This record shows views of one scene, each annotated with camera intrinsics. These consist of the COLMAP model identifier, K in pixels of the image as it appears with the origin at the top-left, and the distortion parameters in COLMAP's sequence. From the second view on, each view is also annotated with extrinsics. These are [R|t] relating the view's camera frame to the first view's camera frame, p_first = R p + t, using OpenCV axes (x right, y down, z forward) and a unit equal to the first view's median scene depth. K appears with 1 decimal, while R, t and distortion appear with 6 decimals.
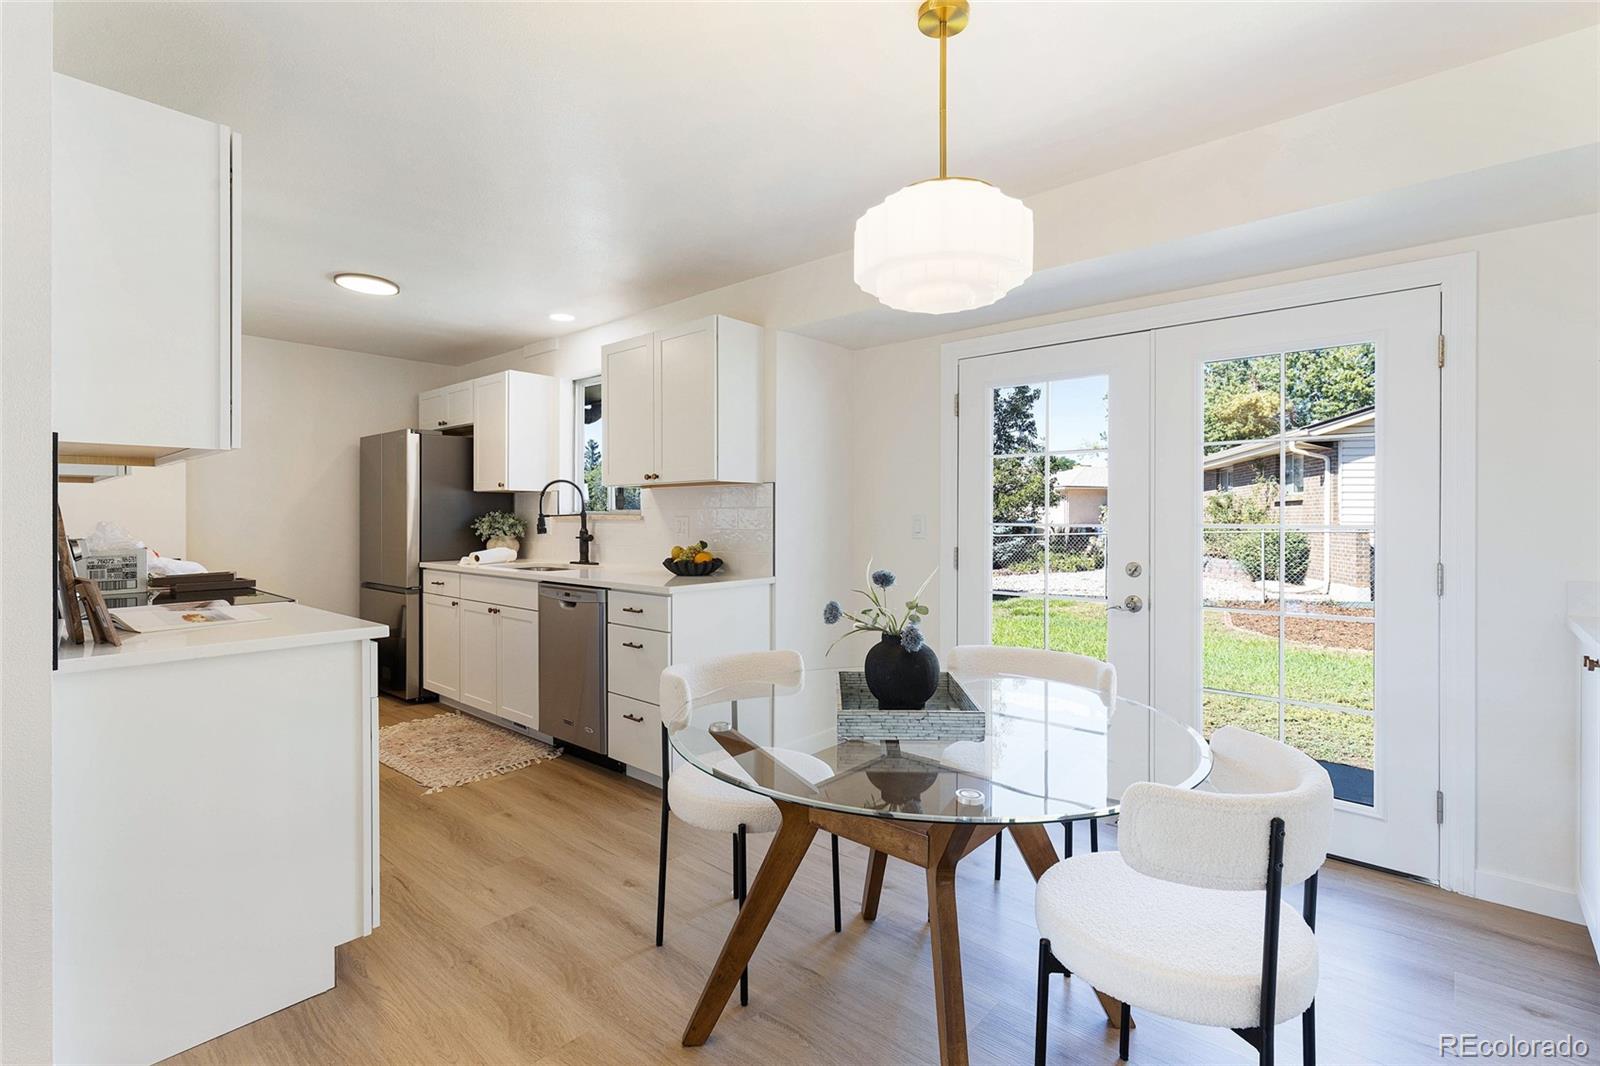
lens RADIAL K [[737.7, 0, 807.0], [0, 737.7, 522.0], [0, 0, 1]] dist [0.006136, -0.002603]
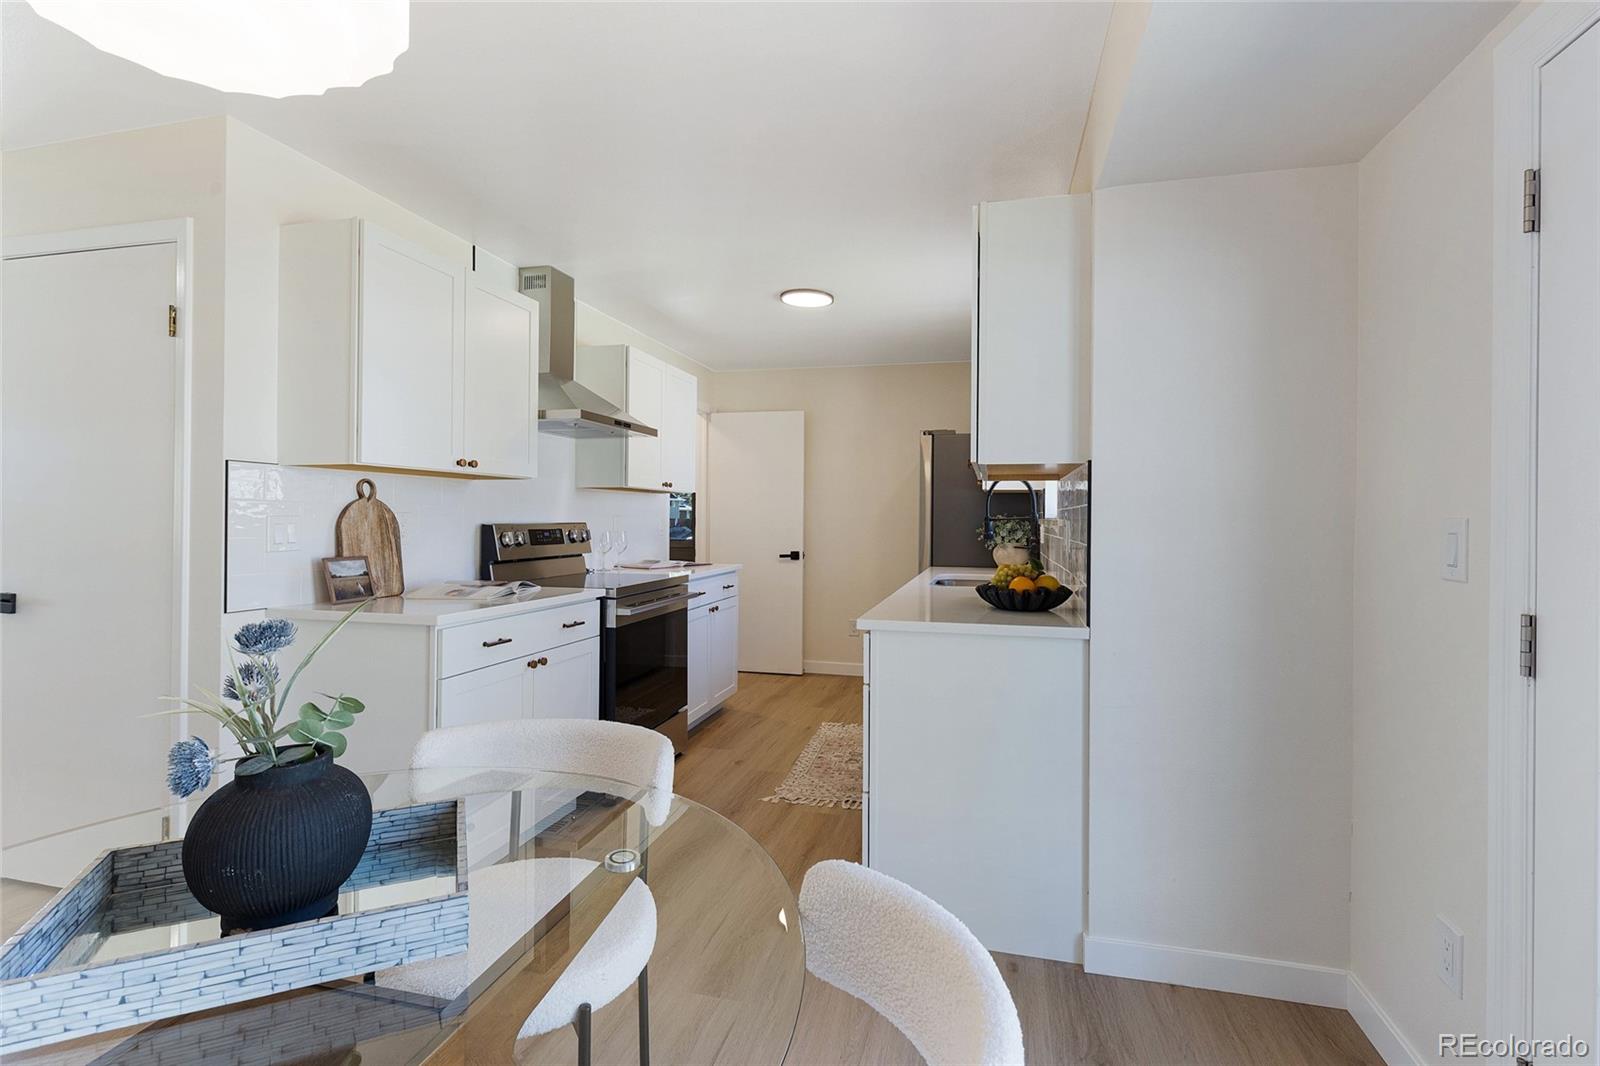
lens RADIAL K [[737.7, 0, 798.2], [0, 737.7, 511.2], [0, 0, 1]] dist [0.006136, -0.002603]
pose [[0.444395, -0.005796, -0.895812, 0.287551], [-0.014825, 0.999795, -0.013823, -0.003313], [0.895708, 0.019423, 0.444217, 0.431782]]
